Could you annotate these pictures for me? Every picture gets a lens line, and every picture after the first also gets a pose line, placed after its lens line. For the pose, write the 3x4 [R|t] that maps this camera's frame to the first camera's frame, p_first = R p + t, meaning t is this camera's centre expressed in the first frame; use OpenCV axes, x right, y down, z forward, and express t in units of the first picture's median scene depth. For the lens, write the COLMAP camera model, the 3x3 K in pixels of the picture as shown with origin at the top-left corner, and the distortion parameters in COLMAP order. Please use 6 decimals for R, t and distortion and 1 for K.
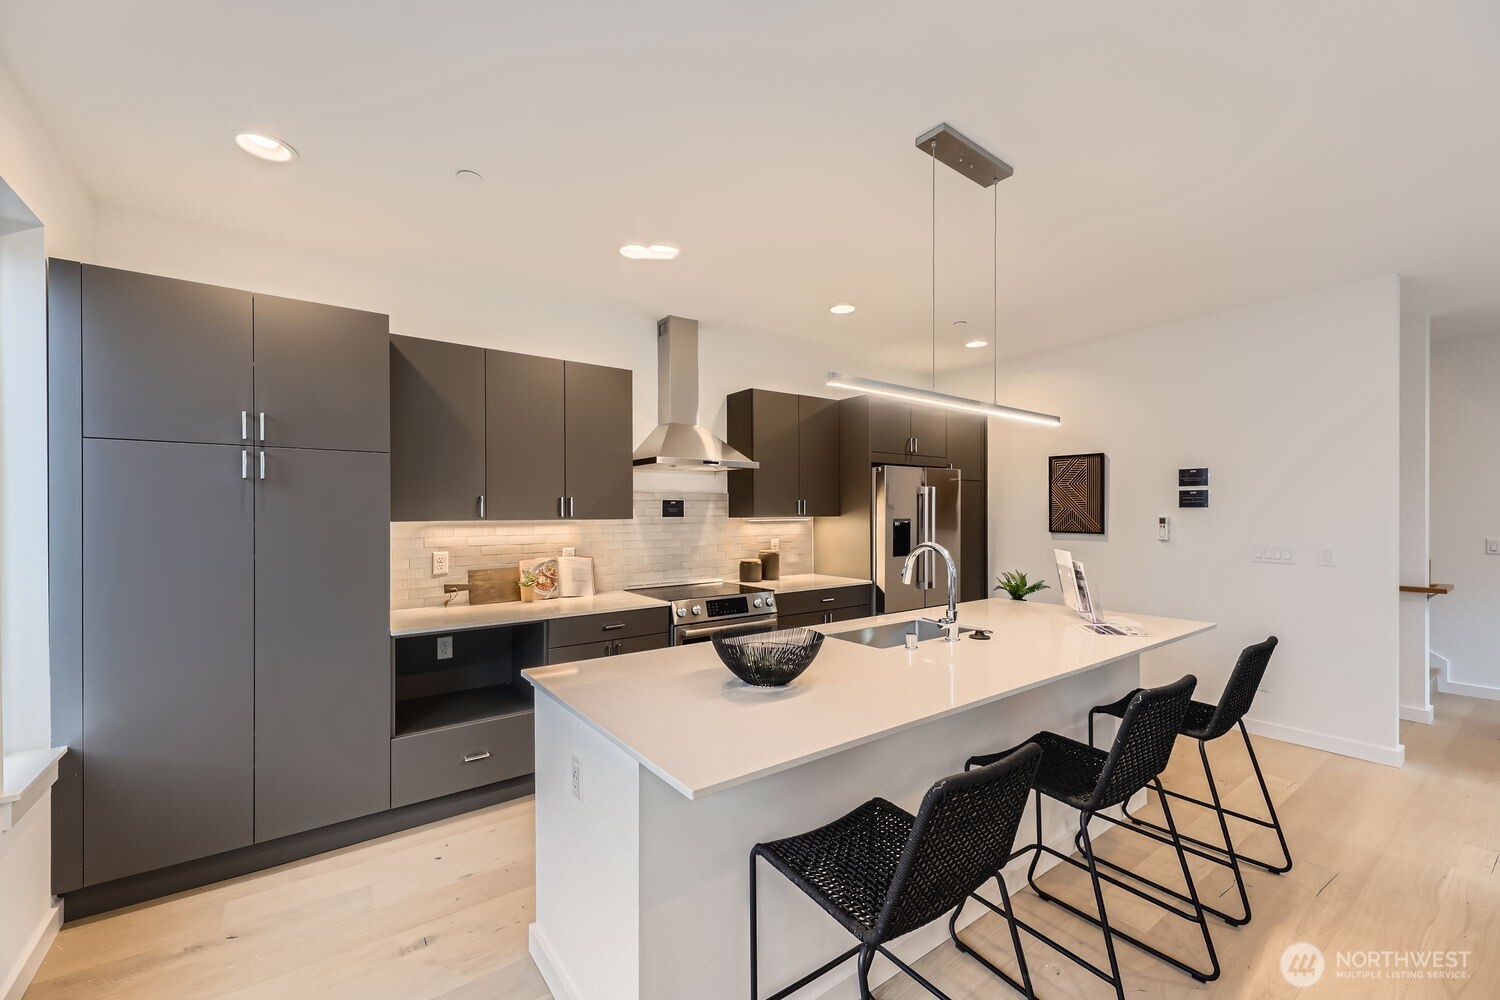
lens RADIAL K [[599.0, 0, 748.6], [0, 599.0, 512.9], [0, 0, 1]] dist [0.011273, -0.004176]
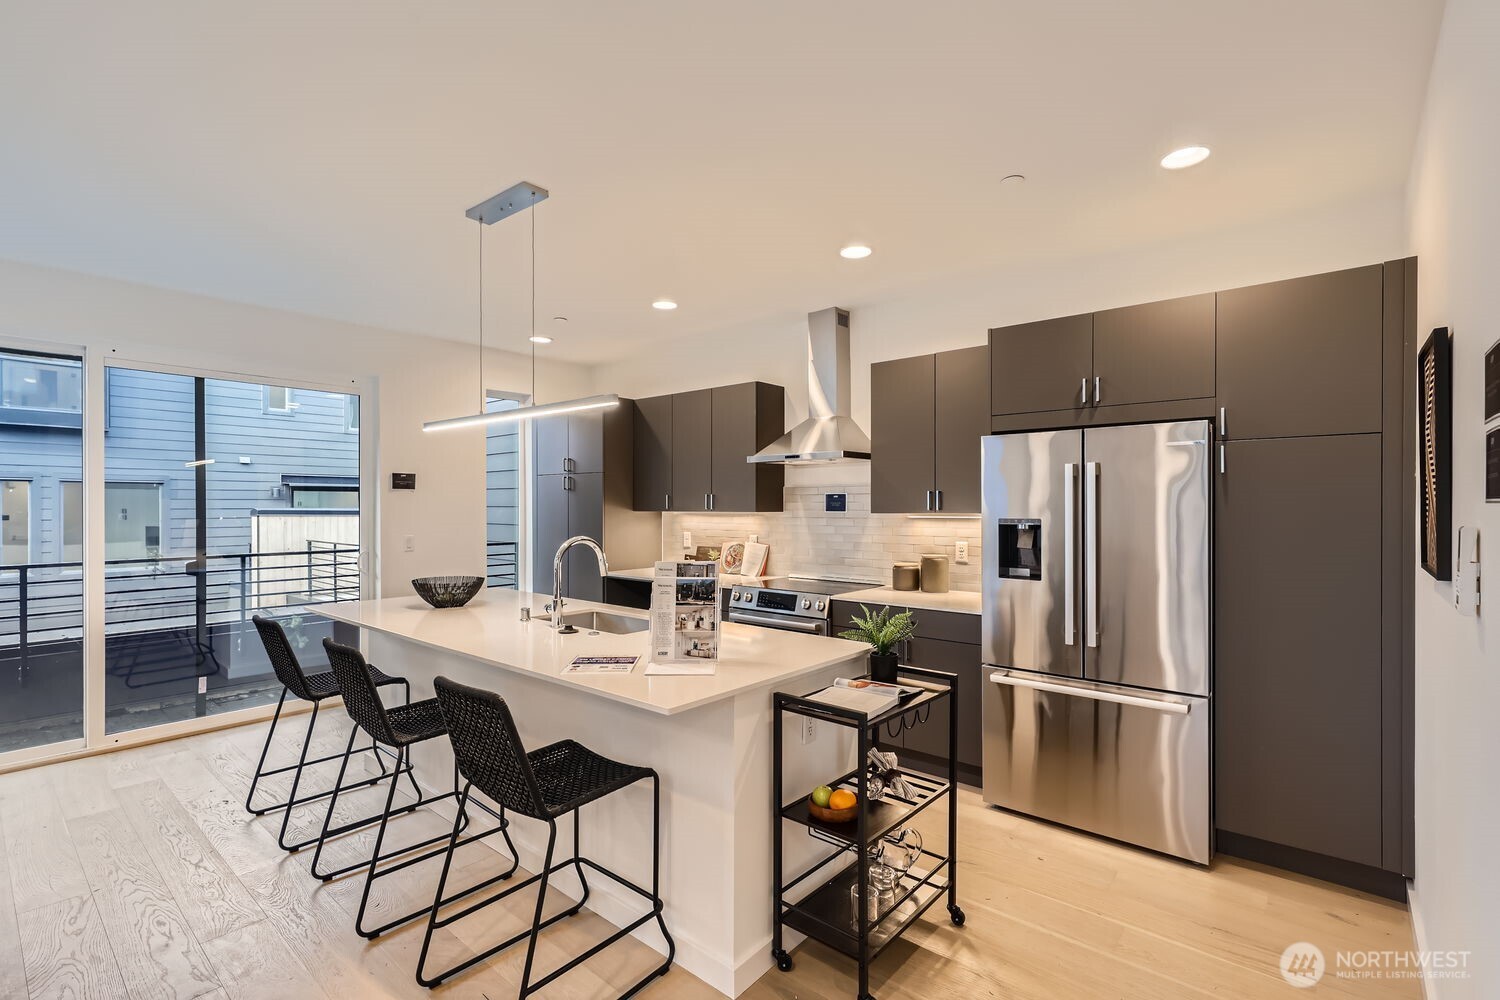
lens RADIAL K [[685.2, 0, 758.3], [0, 685.2, 506.3], [0, 0, 1]] dist [-0.005764, 0.001822]
pose [[0.250011, 0.004686, -0.968232, 0.938268], [-0.001476, 0.999989, 0.004459, -0.006085], [0.968242, 0.000314, 0.250015, 0.596537]]
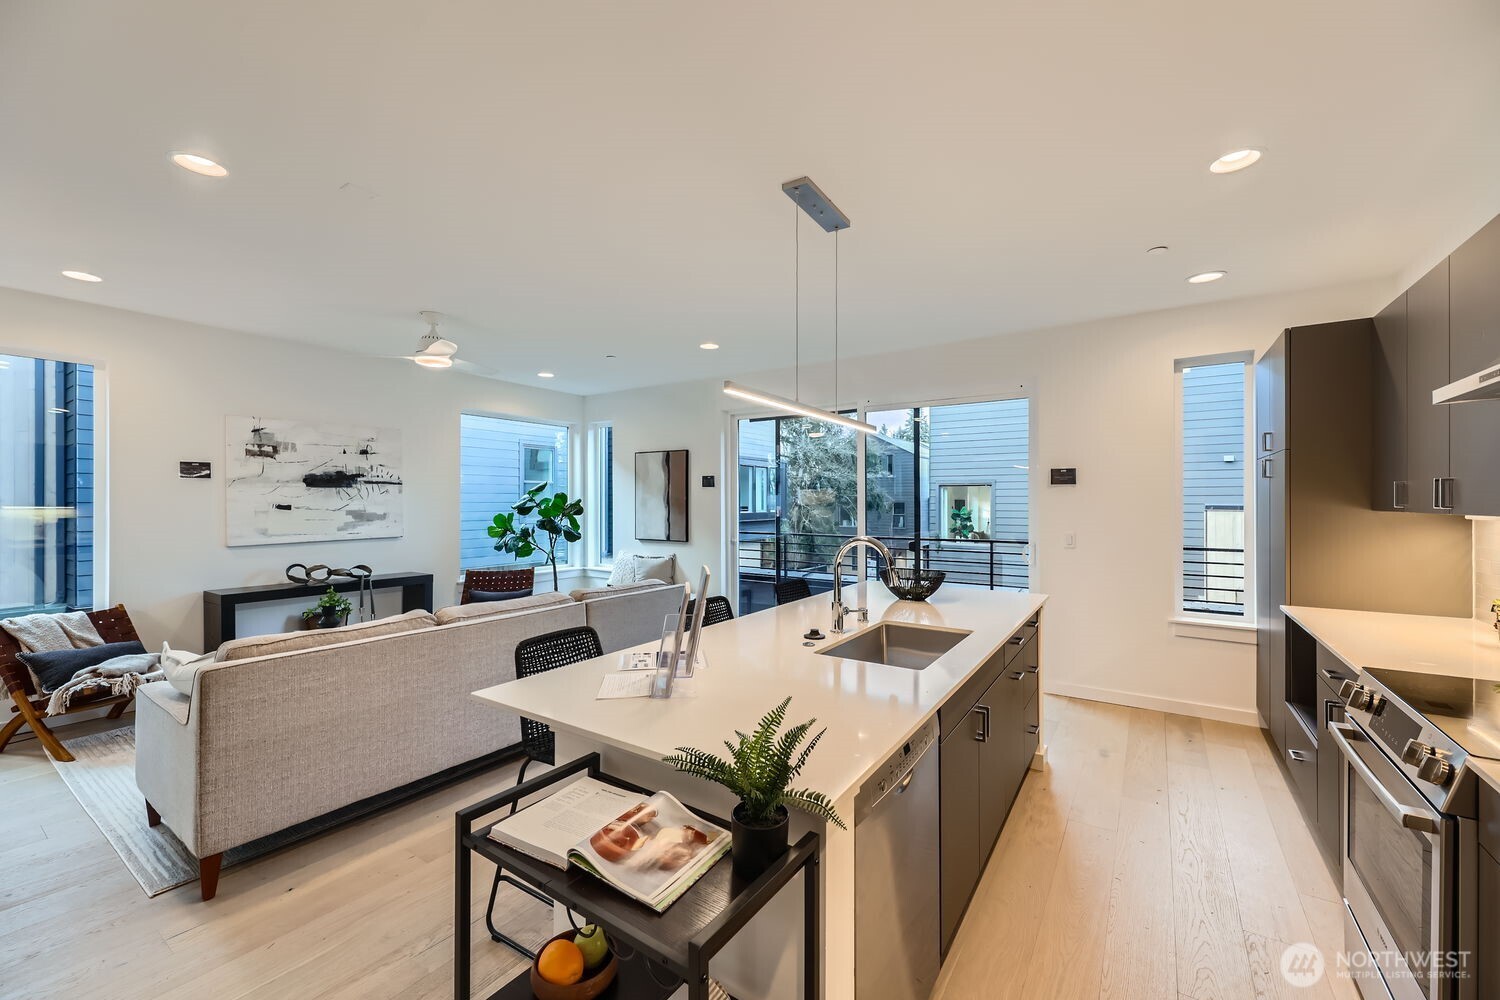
lens RADIAL K [[599.0, 0, 745.0], [0, 599.0, 503.3], [0, 0, 1]] dist [0.011273, -0.004176]
pose [[-0.941200, 0.005606, -0.337805, 0.471030], [0.003818, 0.999975, 0.005957, -0.005767], [0.337830, 0.004317, -0.941197, 1.086263]]
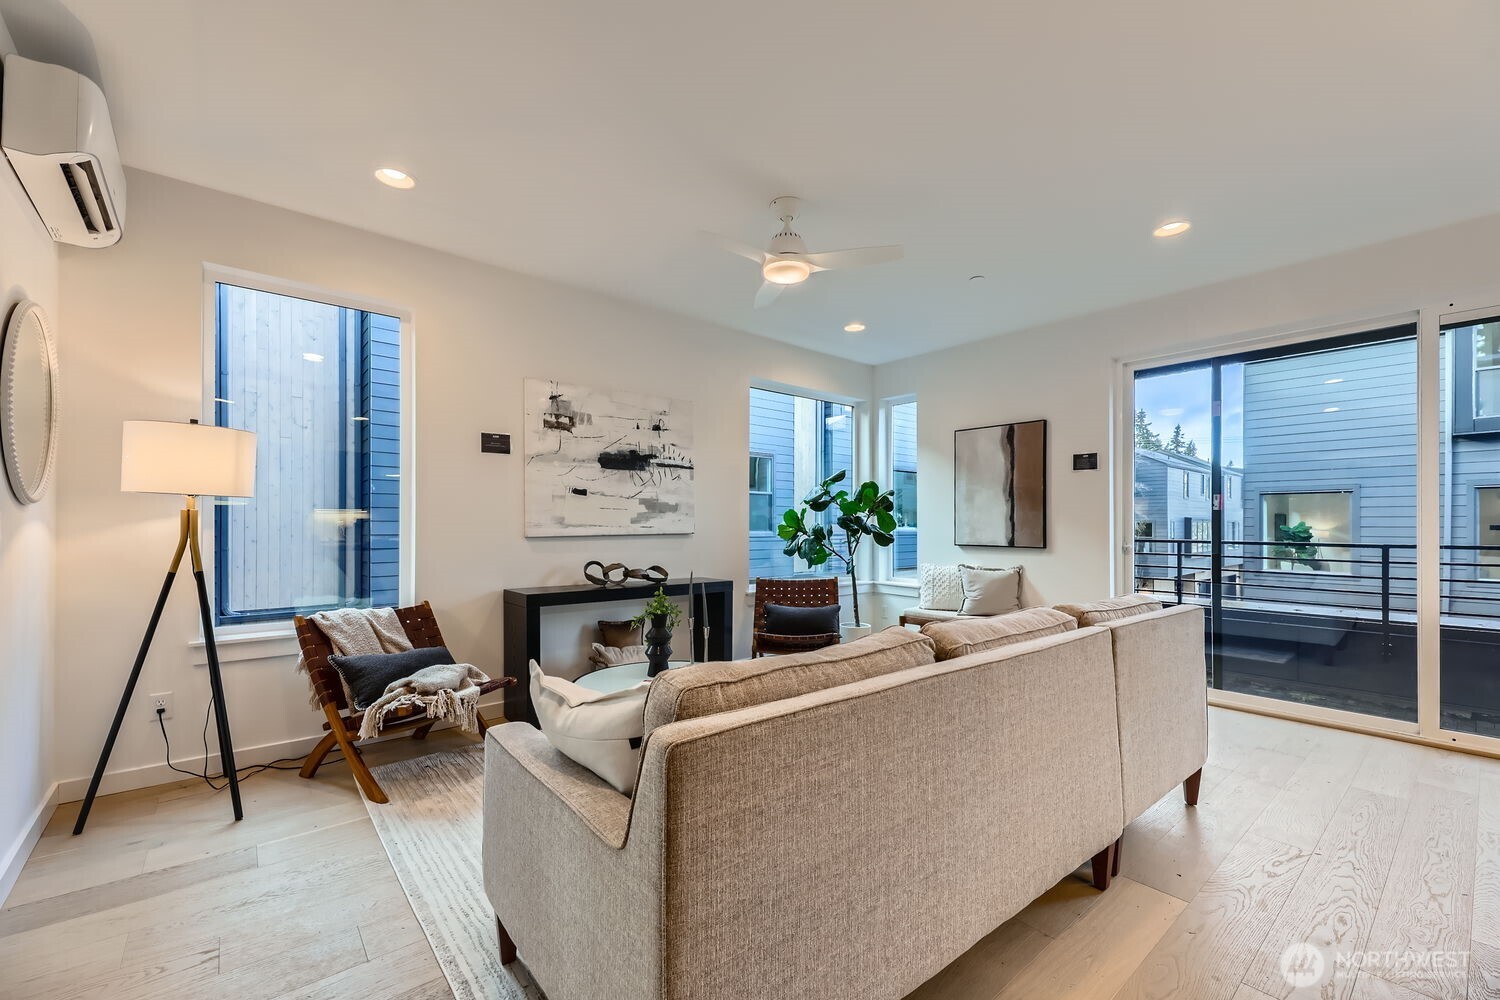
lens RADIAL K [[599.0, 0, 732.9], [0, 599.0, 528.3], [0, 0, 1]] dist [0.011273, -0.004176]
pose [[-0.997977, 0.002477, -0.063524, 0.733419], [0.002255, 0.999991, 0.003575, 0.059843], [0.063532, 0.003425, -0.997974, 0.655343]]
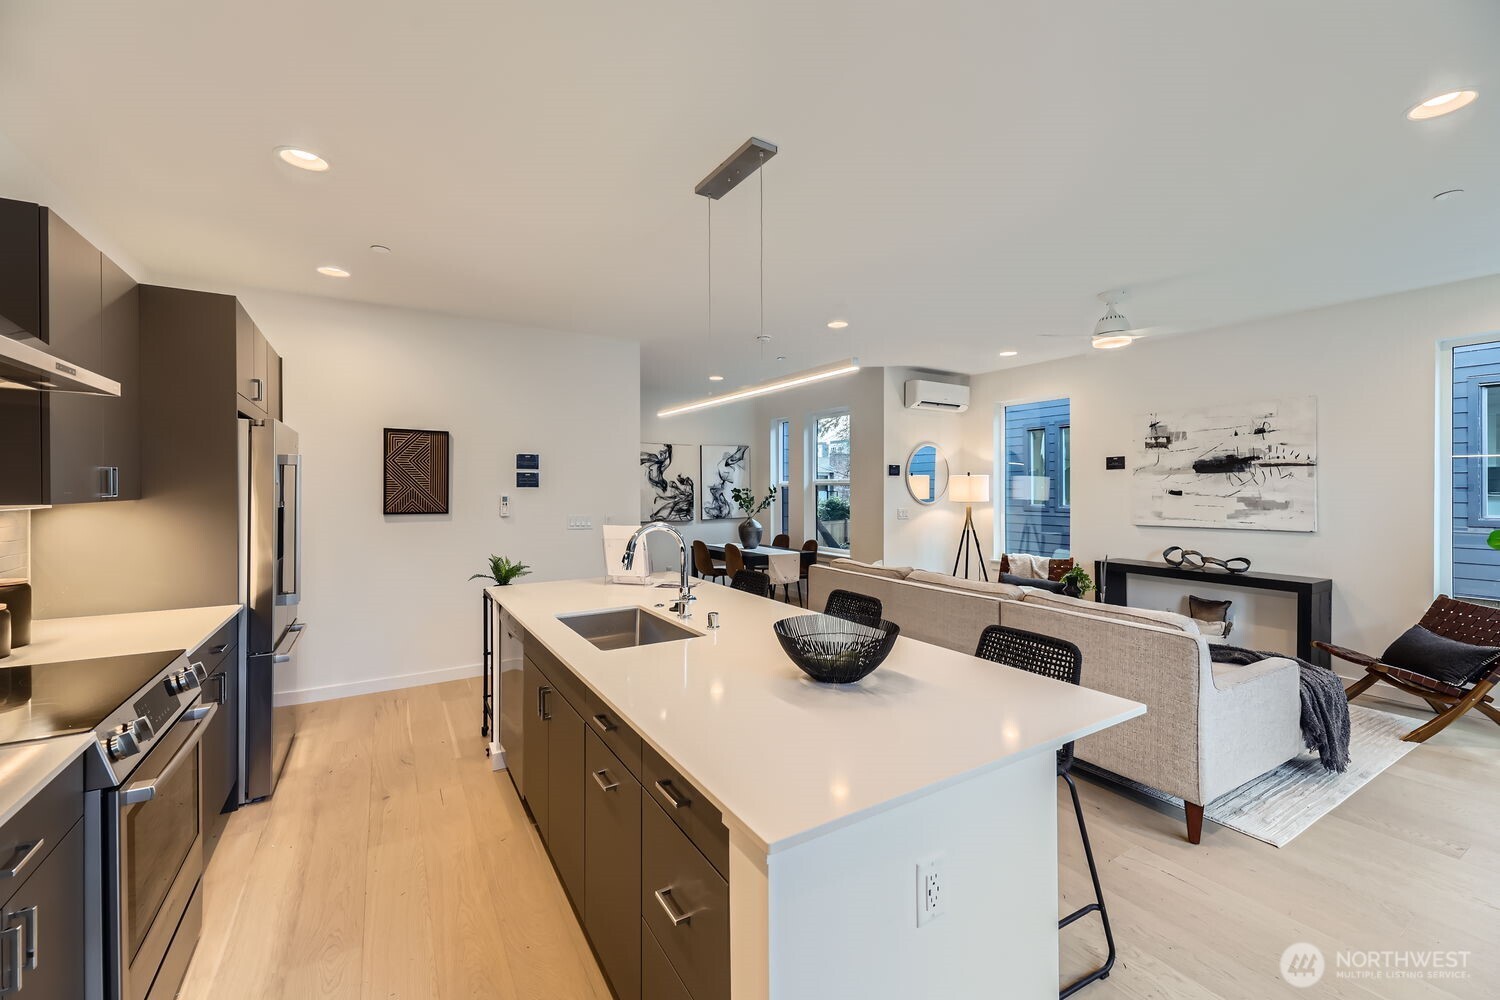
lens RADIAL K [[599.0, 0, 749.5], [0, 599.0, 490.3], [0, 0, 1]] dist [0.011273, -0.004176]
pose [[0.087791, 0.001778, 0.996137, -0.387610], [0.002483, 0.999995, -0.002004, 0.000201], [-0.996136, 0.002650, 0.087786, 0.459252]]
